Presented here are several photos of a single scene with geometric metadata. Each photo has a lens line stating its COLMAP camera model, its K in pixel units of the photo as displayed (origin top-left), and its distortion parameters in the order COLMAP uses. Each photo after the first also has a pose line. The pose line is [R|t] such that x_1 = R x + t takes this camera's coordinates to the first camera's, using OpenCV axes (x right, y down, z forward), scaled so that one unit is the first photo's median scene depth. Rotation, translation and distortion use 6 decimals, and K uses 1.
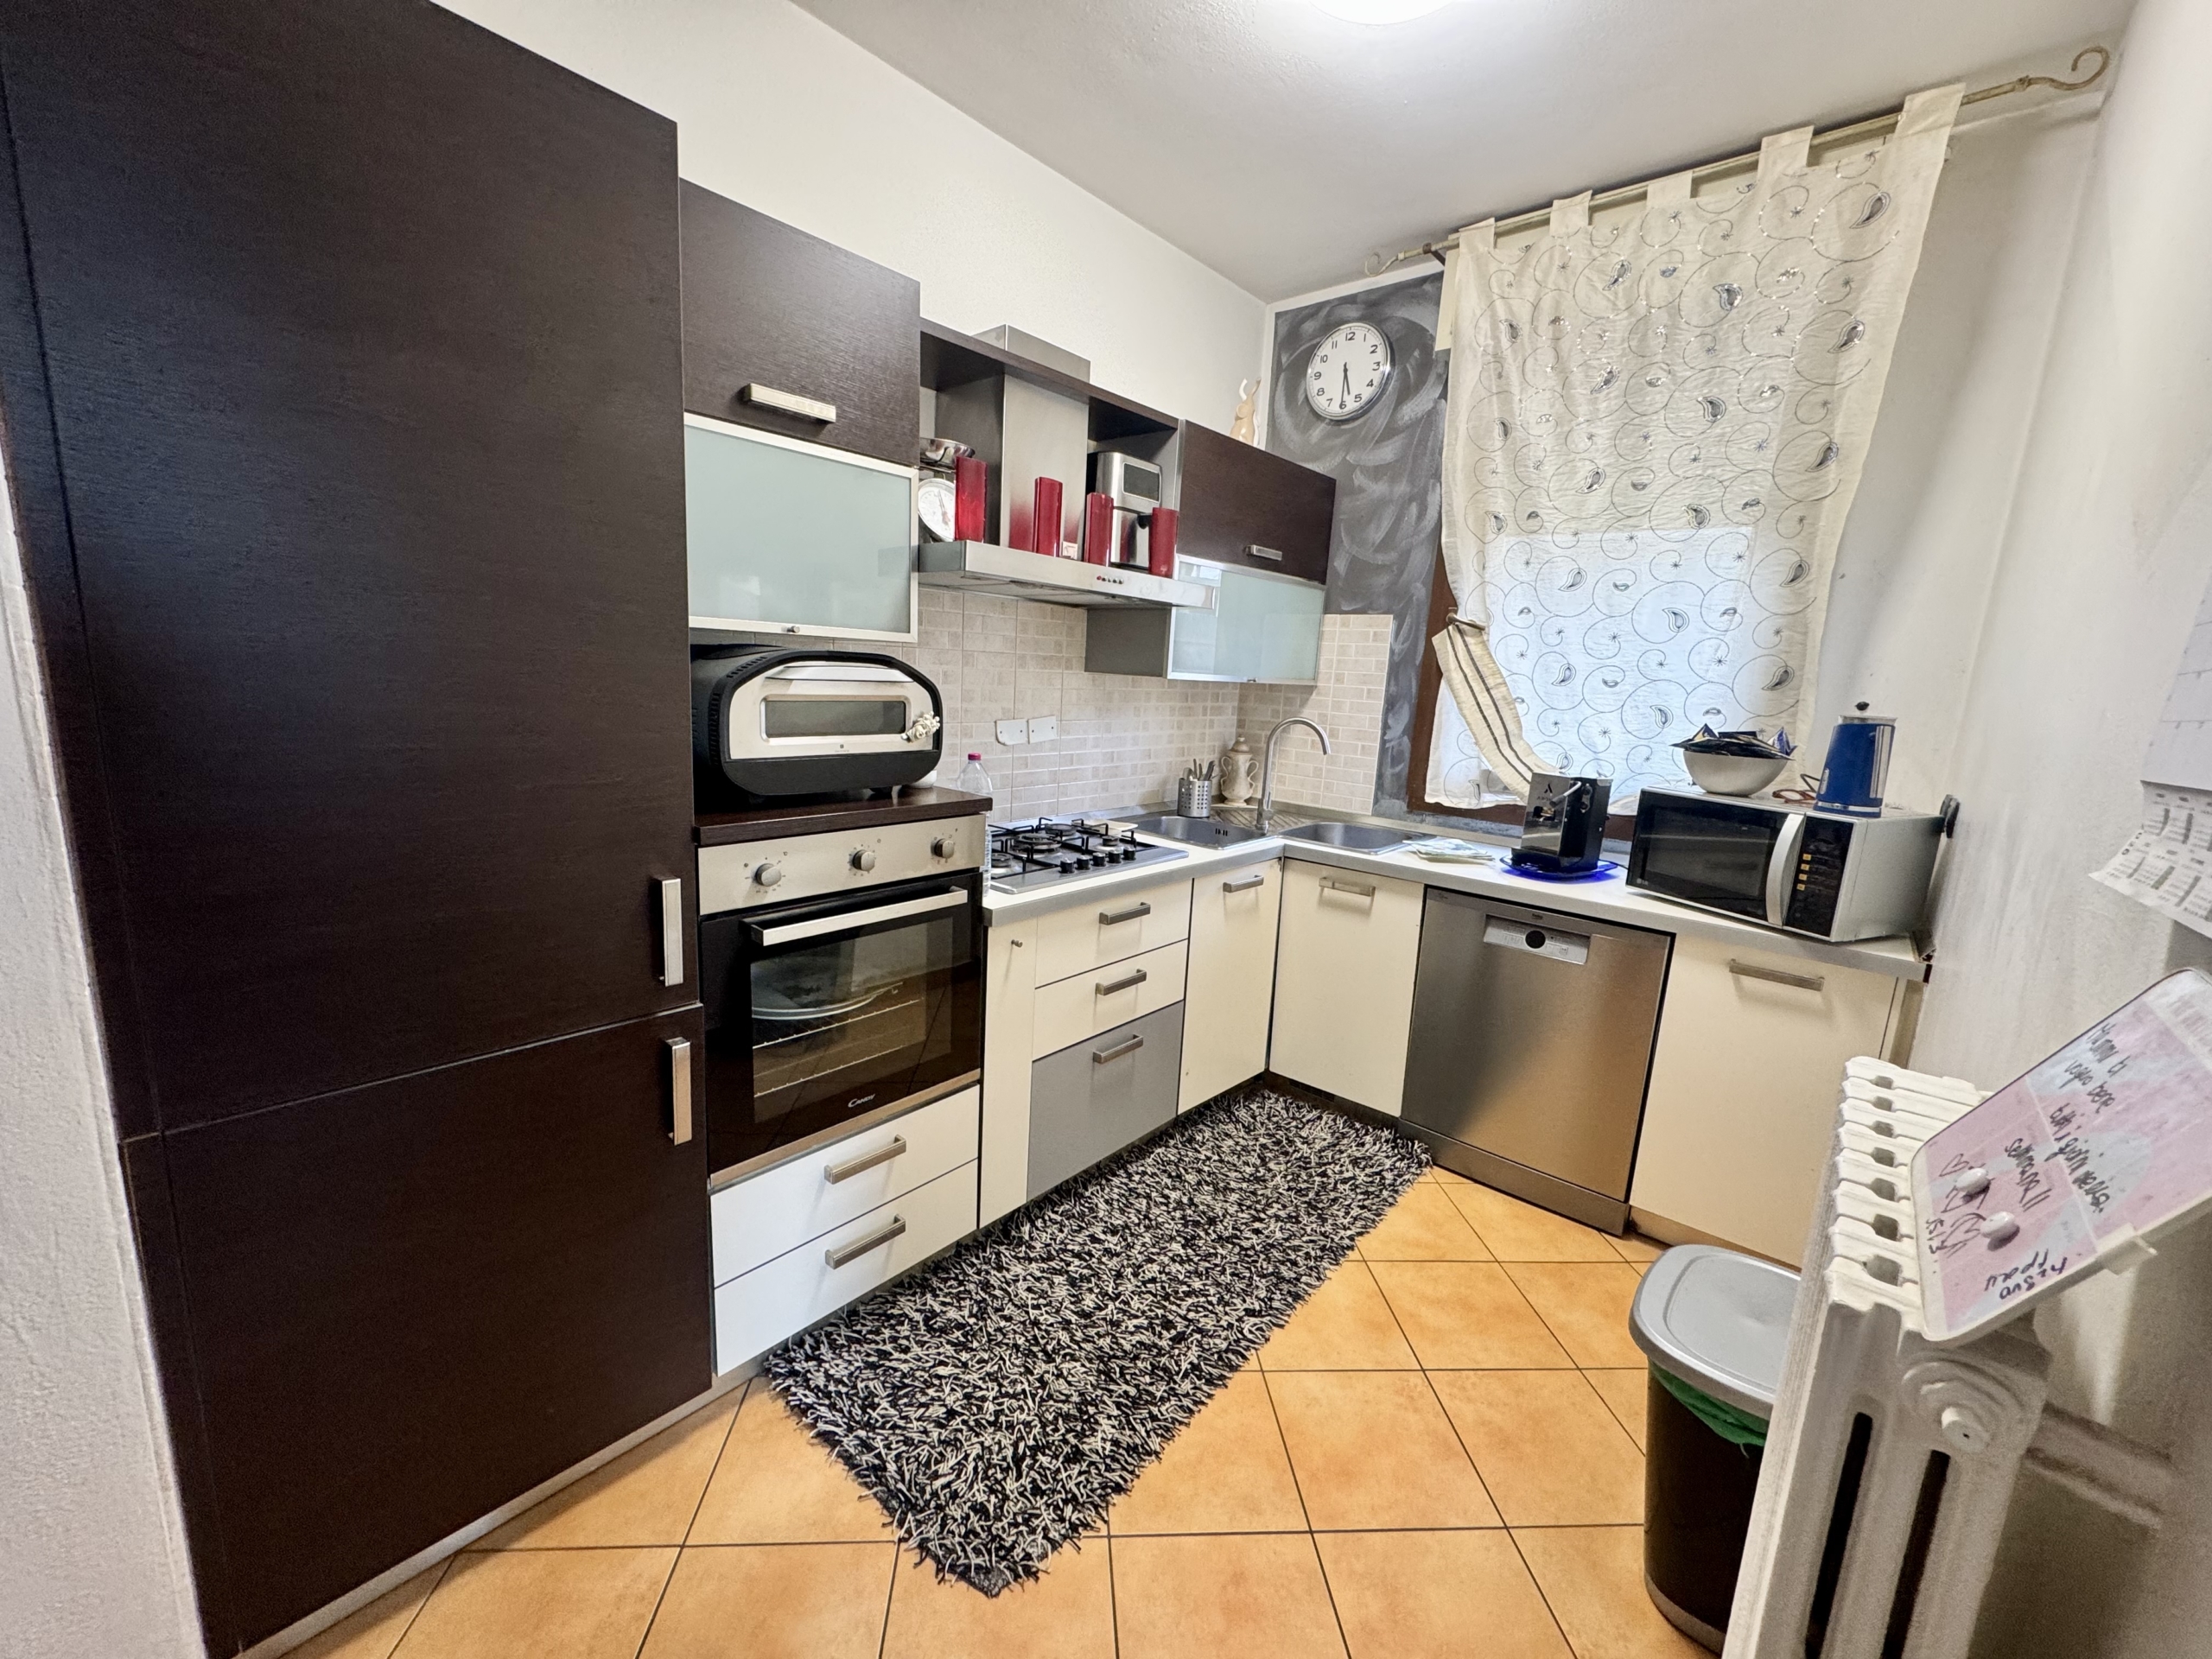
lens RADIAL K [[879.6, 0, 1106.0], [0, 879.6, 829.5], [0, 0, 1]] dist [-0.001450, 0.000316]
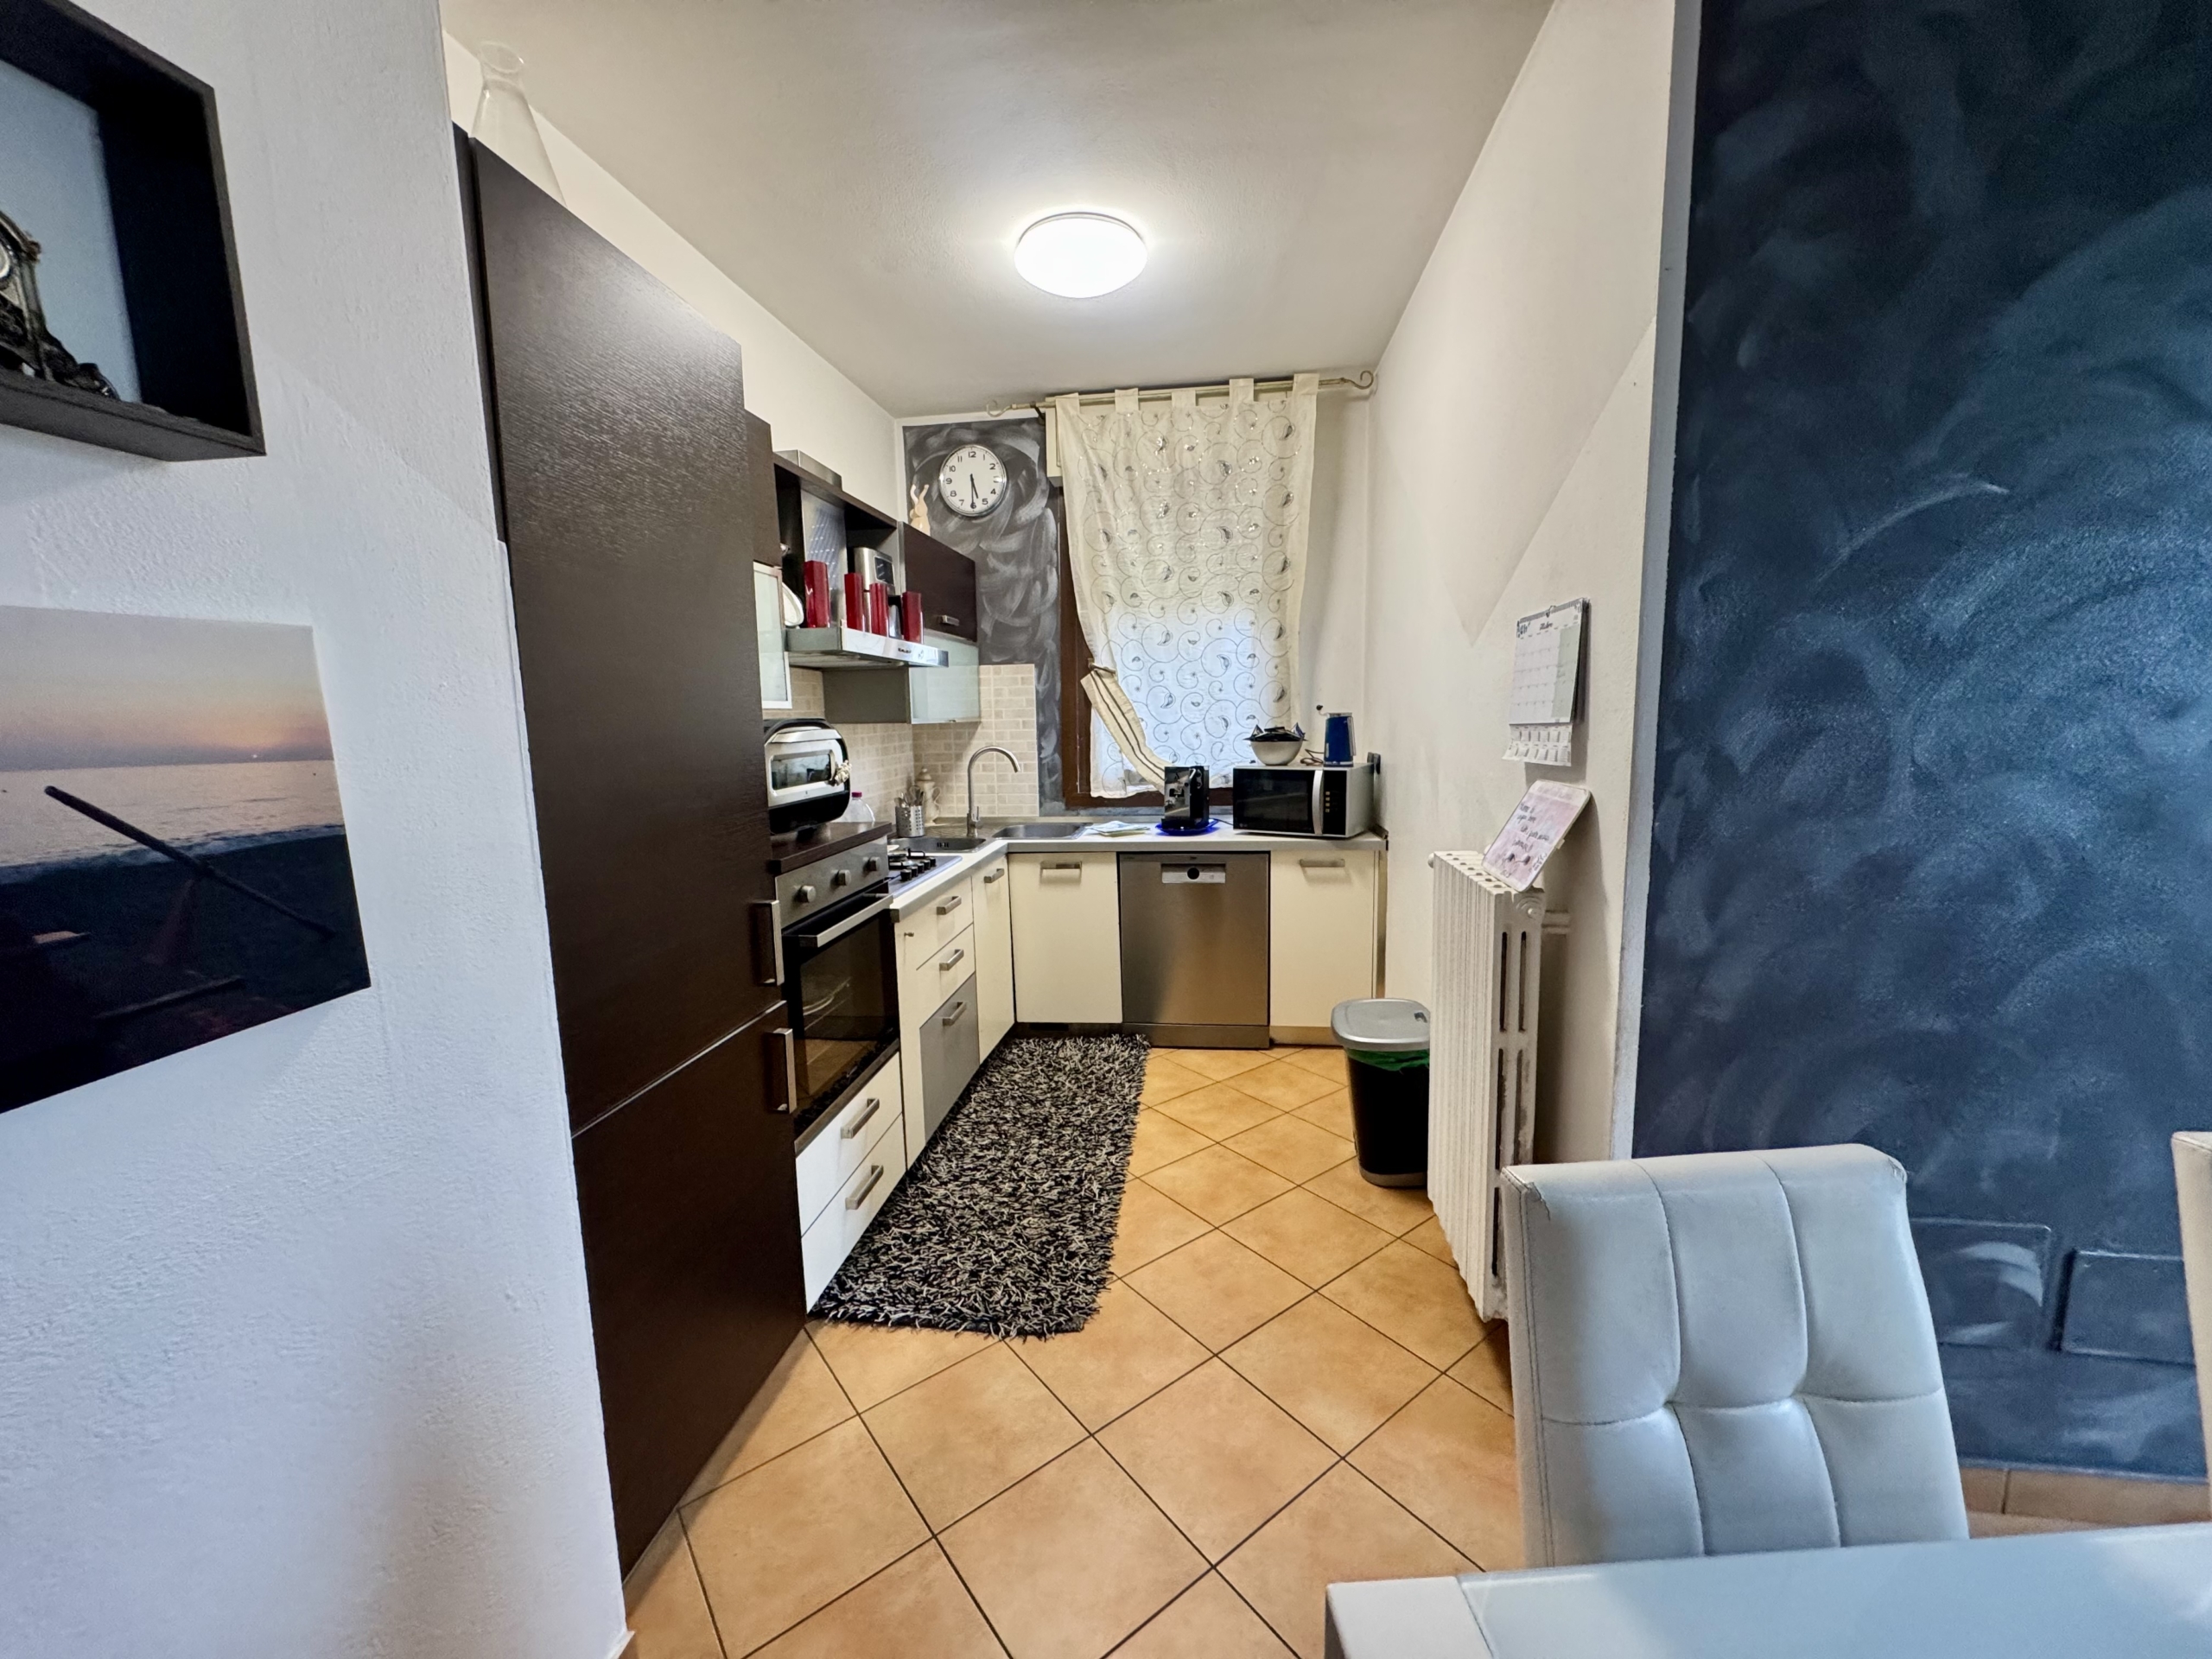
lens RADIAL K [[879.6, 0, 1106.0], [0, 879.6, 829.5], [0, 0, 1]] dist [-0.001450, 0.000316]
pose [[0.828472, -0.142252, 0.541663, -0.423683], [0.164620, 0.986330, 0.007246, 0.013213], [-0.535290, 0.083166, 0.840564, -0.192266]]
